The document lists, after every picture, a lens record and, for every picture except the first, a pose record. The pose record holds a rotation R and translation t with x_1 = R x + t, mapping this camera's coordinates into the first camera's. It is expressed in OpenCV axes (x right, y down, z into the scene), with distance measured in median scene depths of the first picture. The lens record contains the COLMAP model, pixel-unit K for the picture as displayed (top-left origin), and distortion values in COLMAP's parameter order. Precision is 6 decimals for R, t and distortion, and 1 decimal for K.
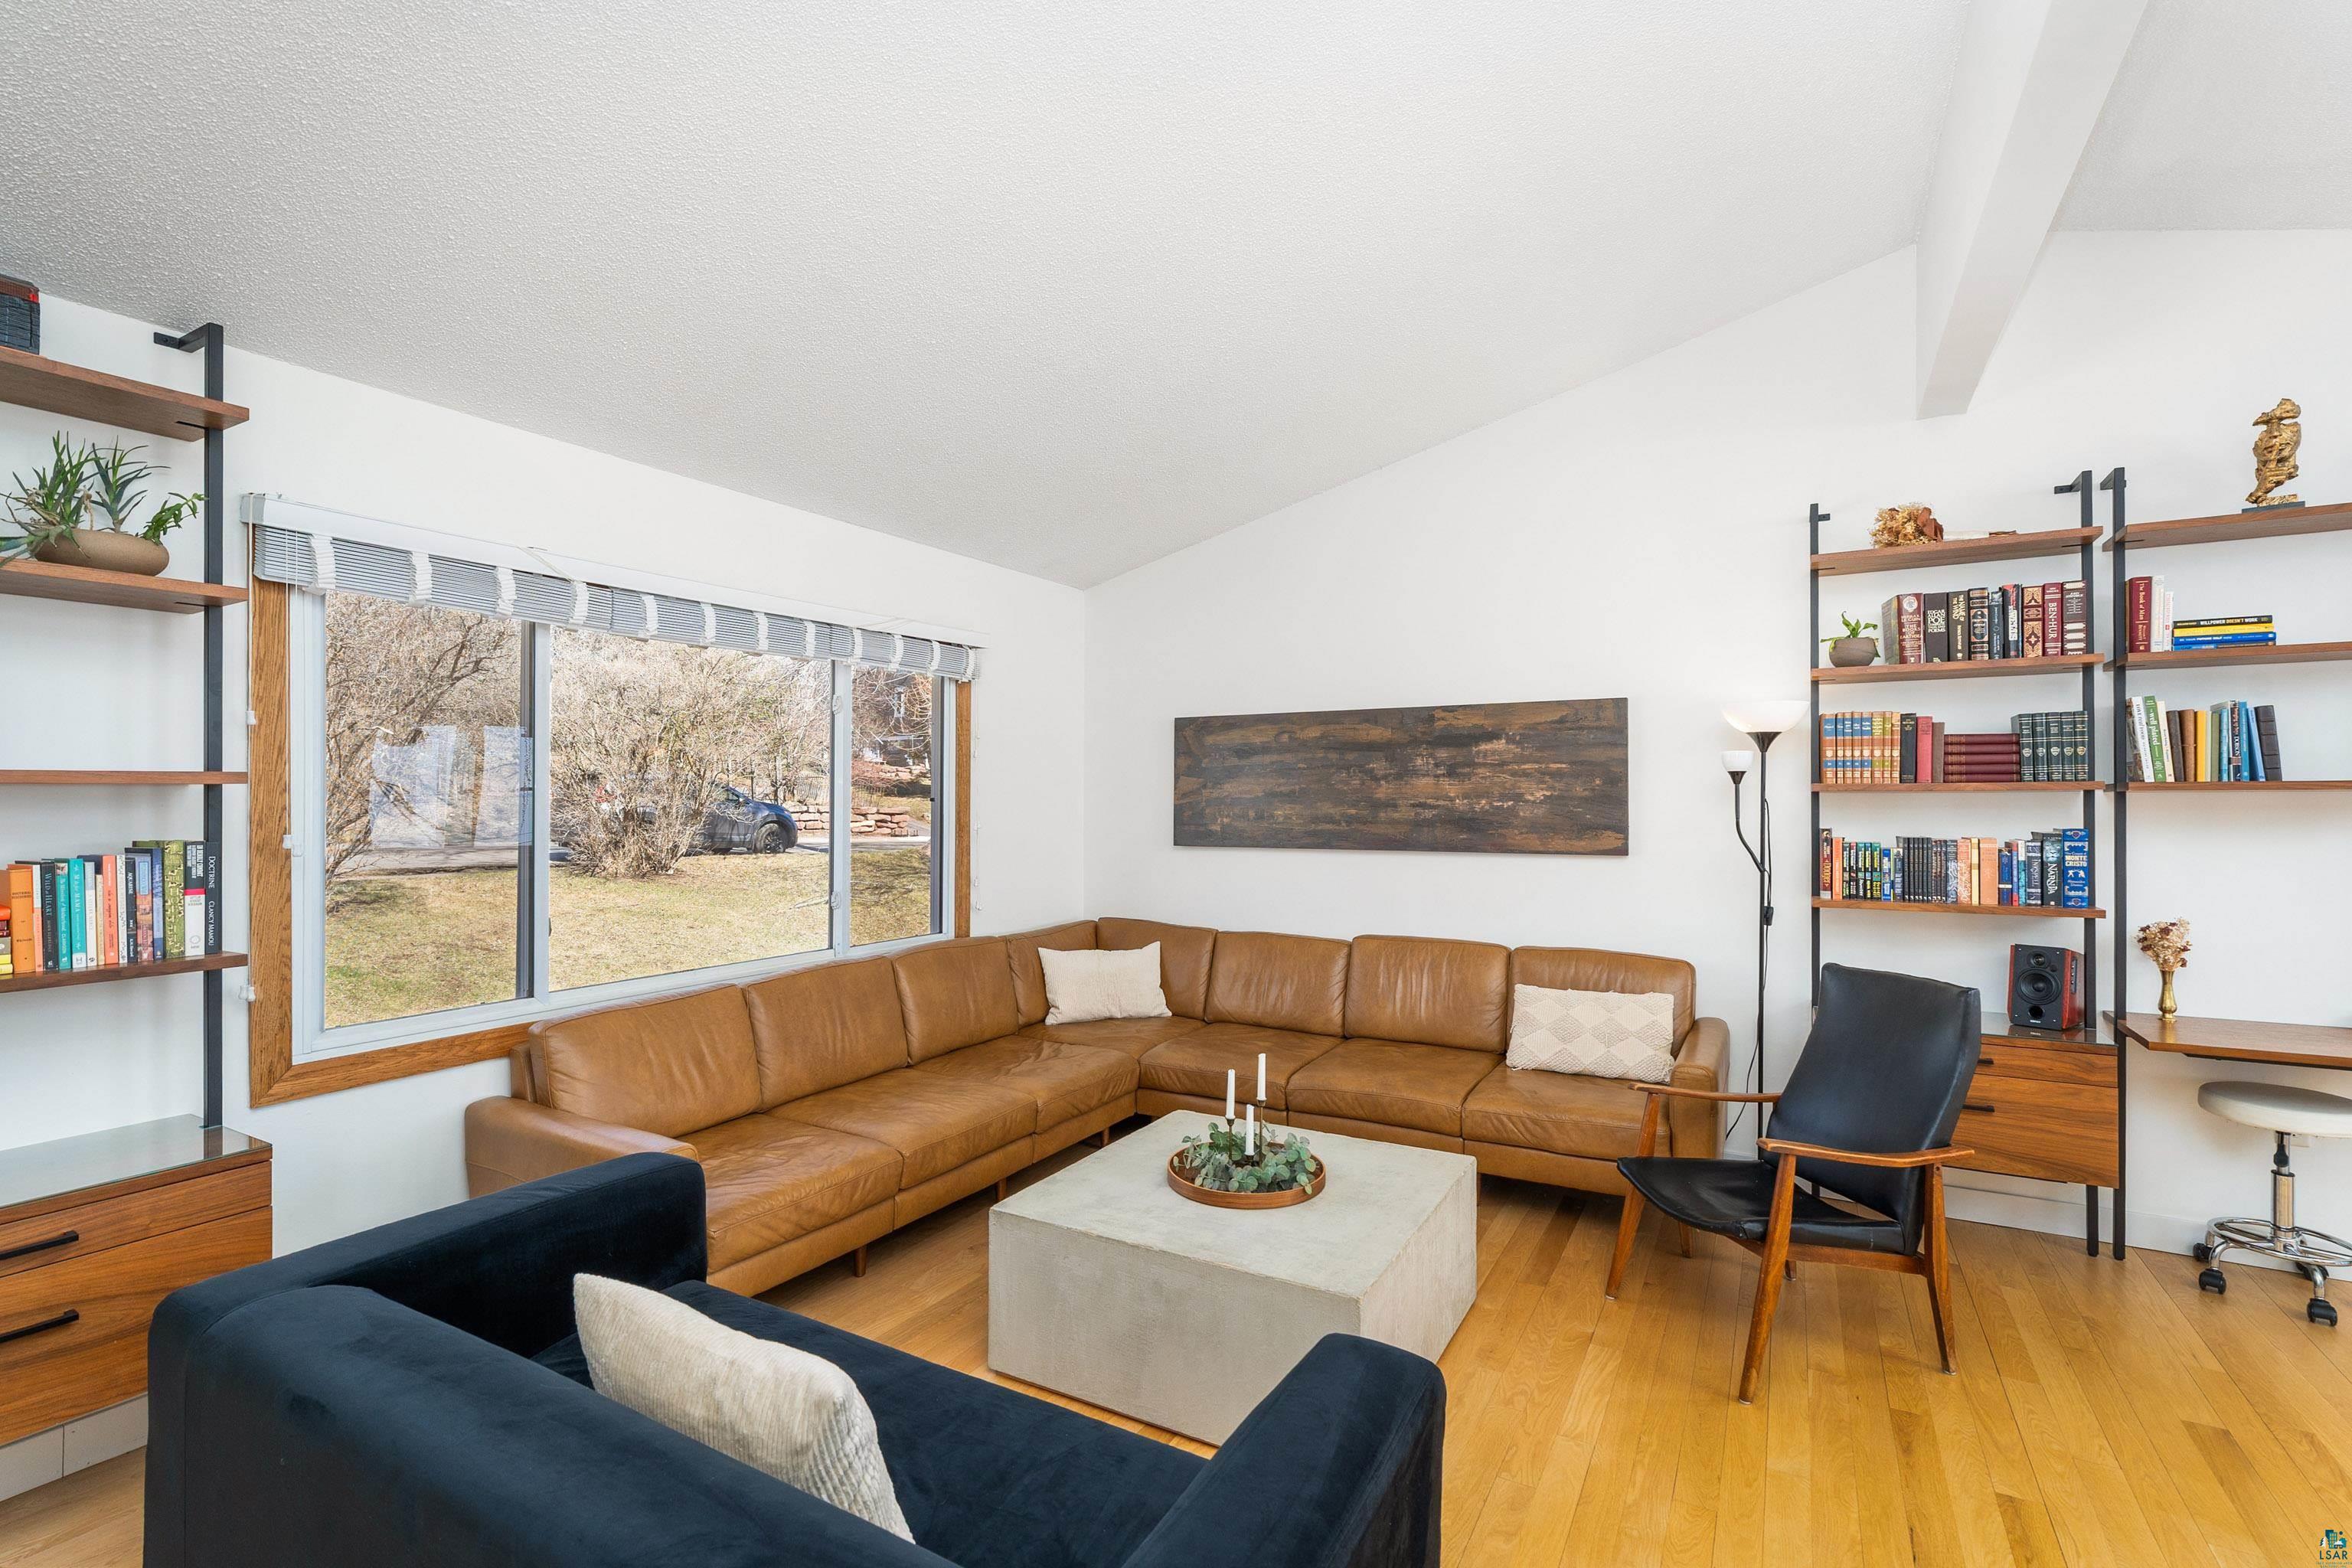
lens RADIAL K [[1084.9, 0, 1189.1], [0, 1084.9, 794.3], [0, 0, 1]] dist [-0.005272, 0.001992]
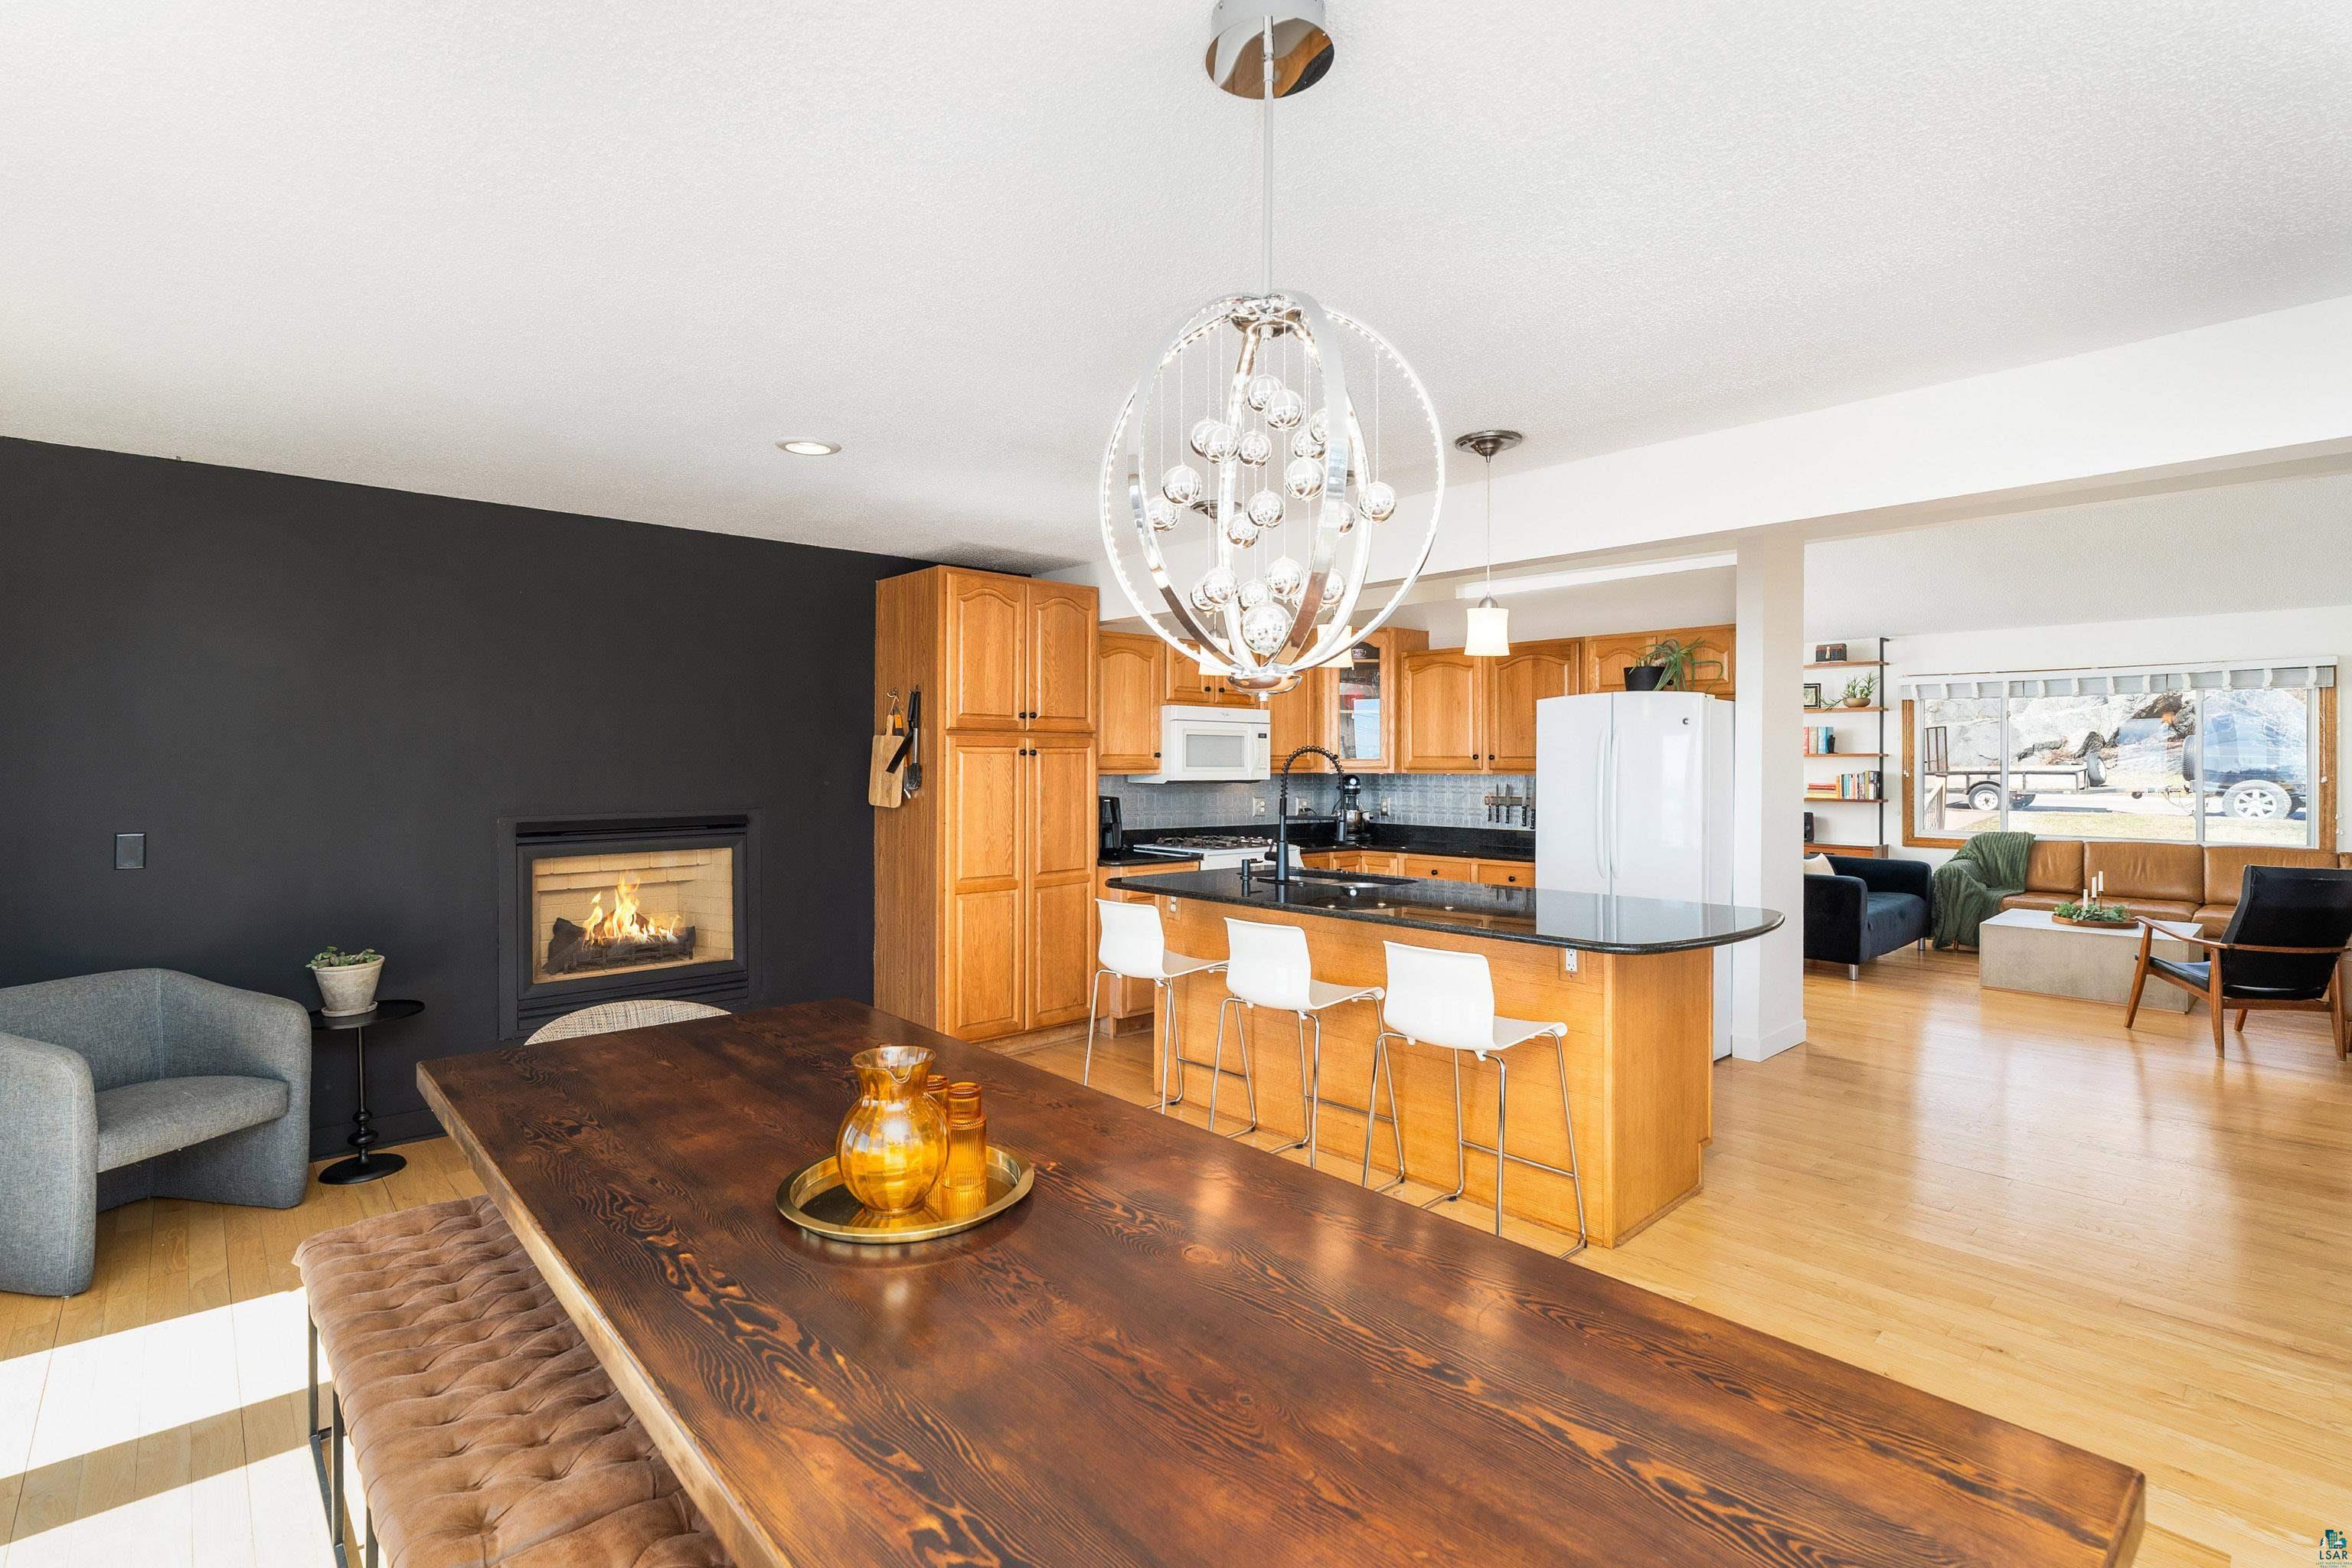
lens RADIAL K [[1084.9, 0, 1233.6], [0, 1084.9, 761.3], [0, 0, 1]] dist [-0.005272, 0.001992]
pose [[-0.238299, 0.003127, -0.971187, 1.919700], [-0.000435, 0.999994, 0.003327, -0.002878], [0.971192, 0.001215, -0.238296, -0.192952]]
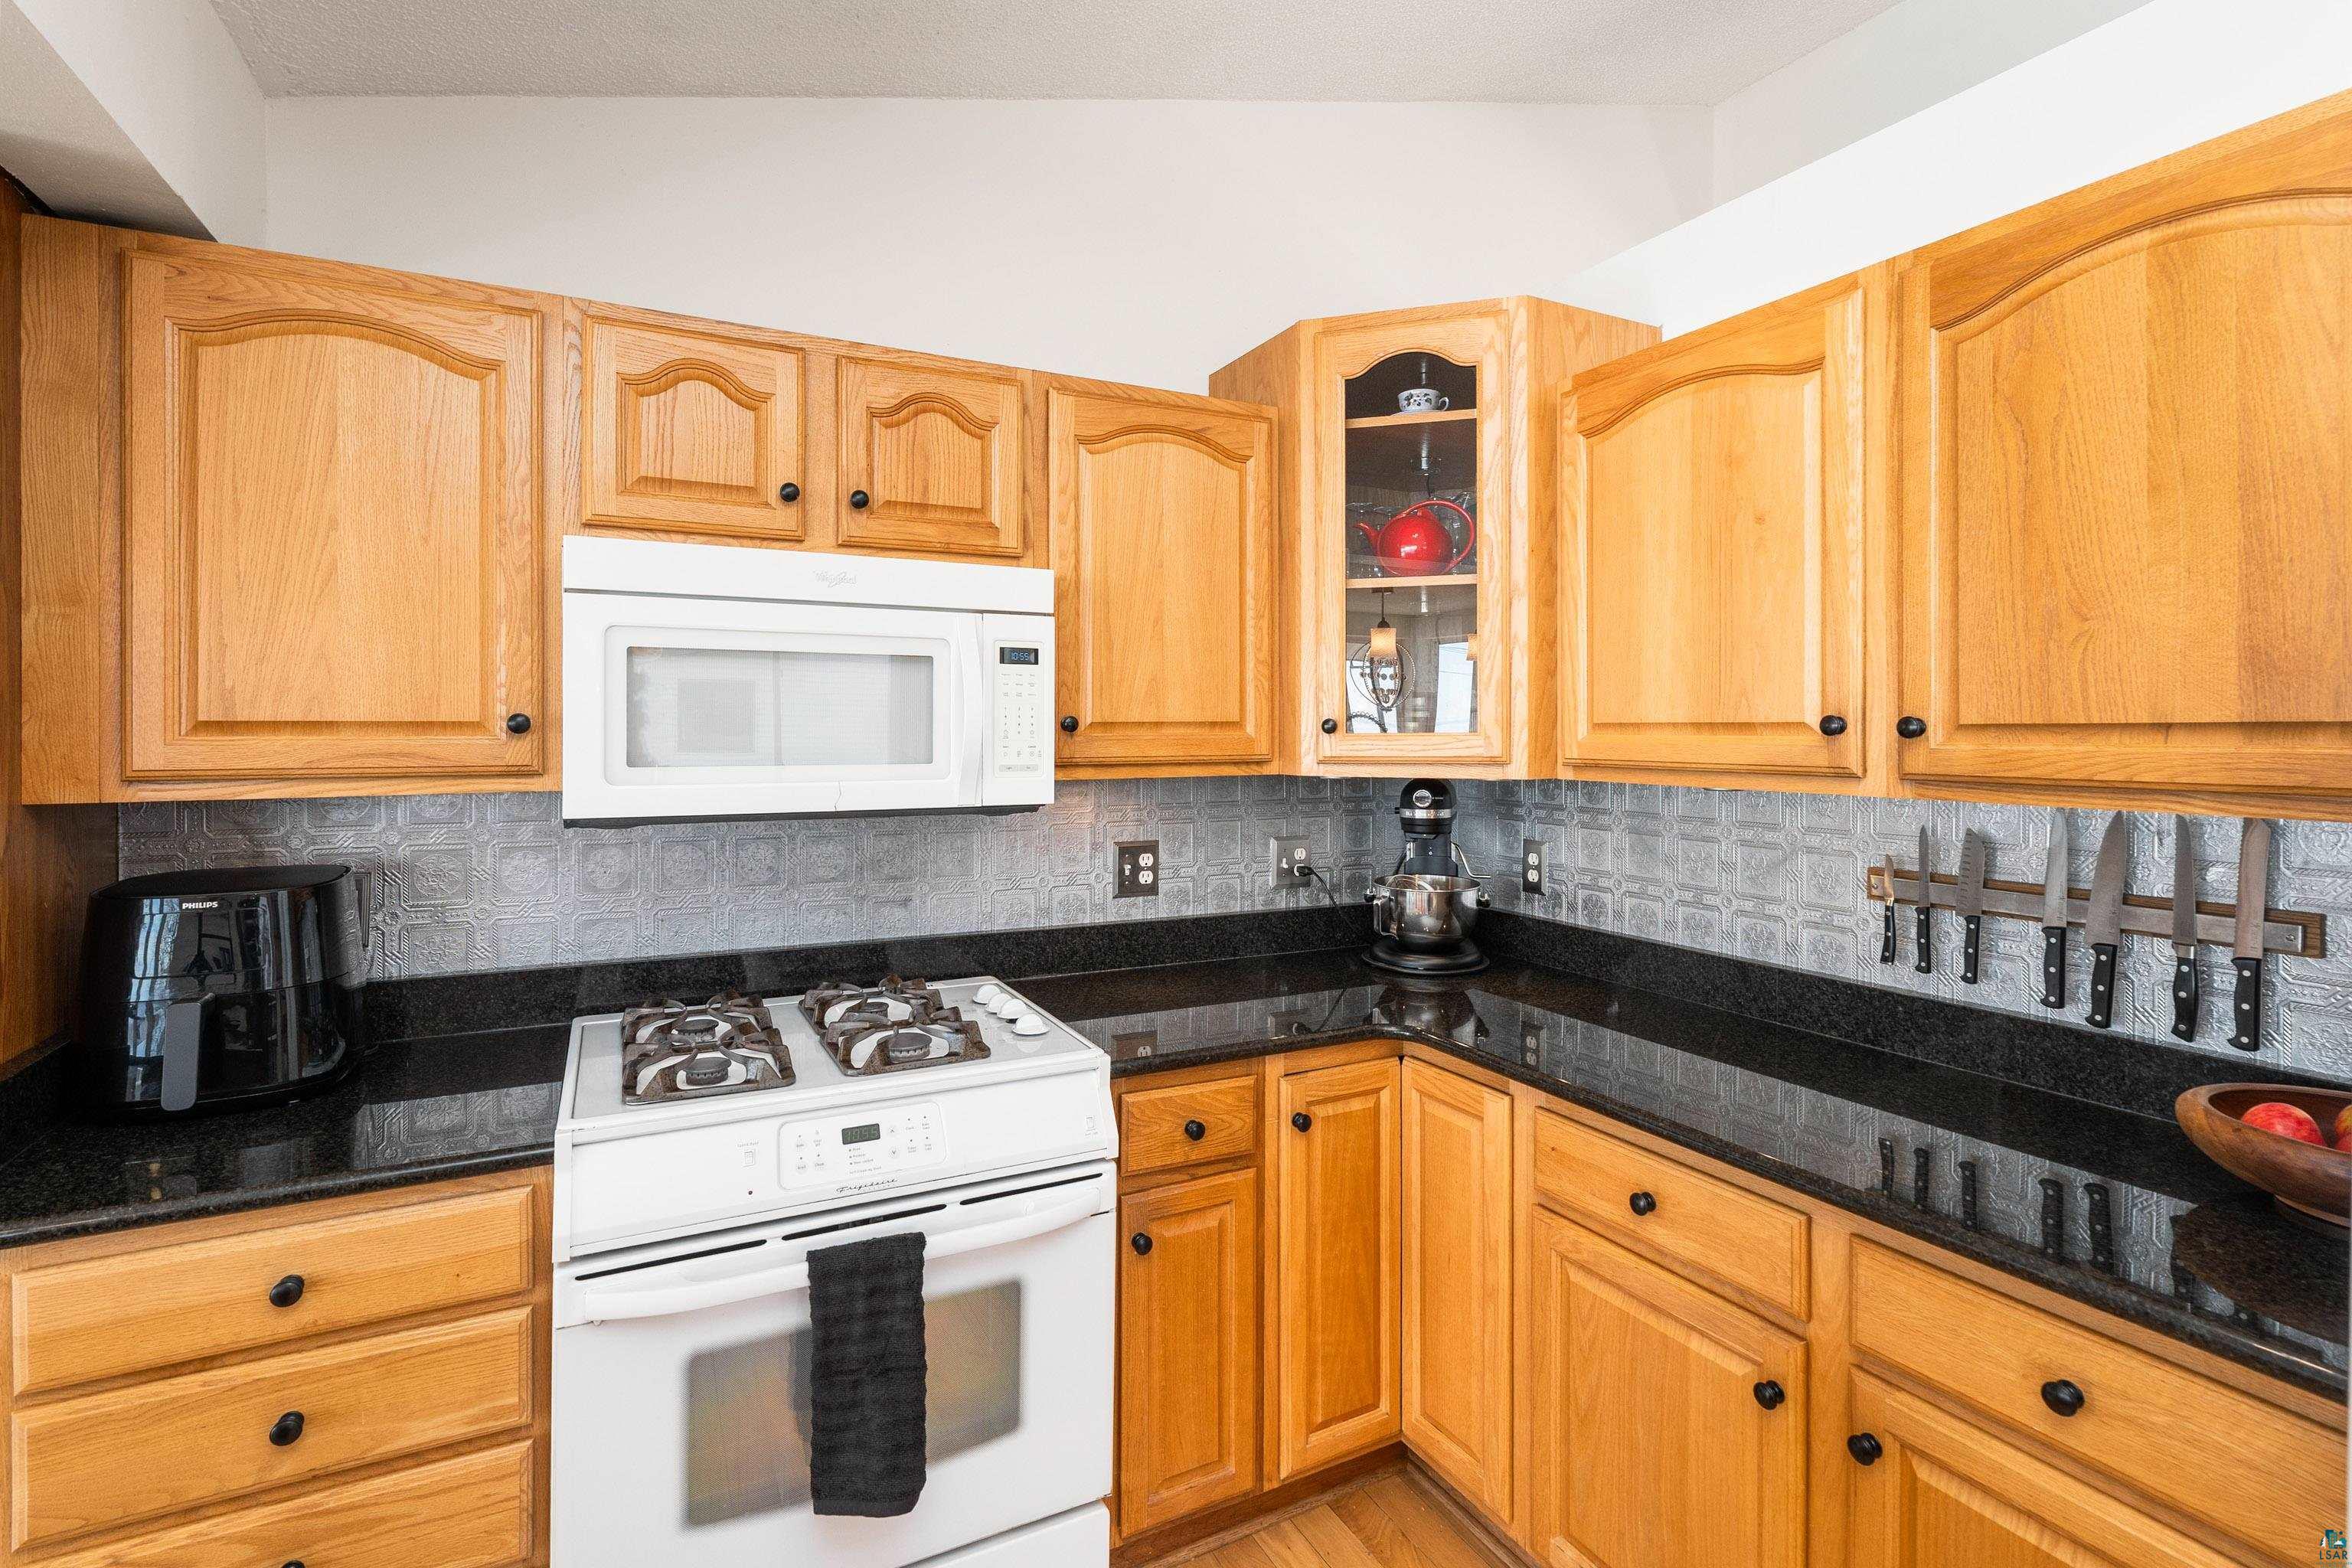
lens RADIAL K [[1084.9, 0, 1177.9], [0, 1084.9, 732.3], [0, 0, 1]] dist [-0.005272, 0.001992]
pose [[-0.511338, 0.008469, -0.859338, 0.845169], [0.001980, 0.999960, 0.008676, -0.005505], [0.859378, 0.002735, -0.511334, -0.228403]]
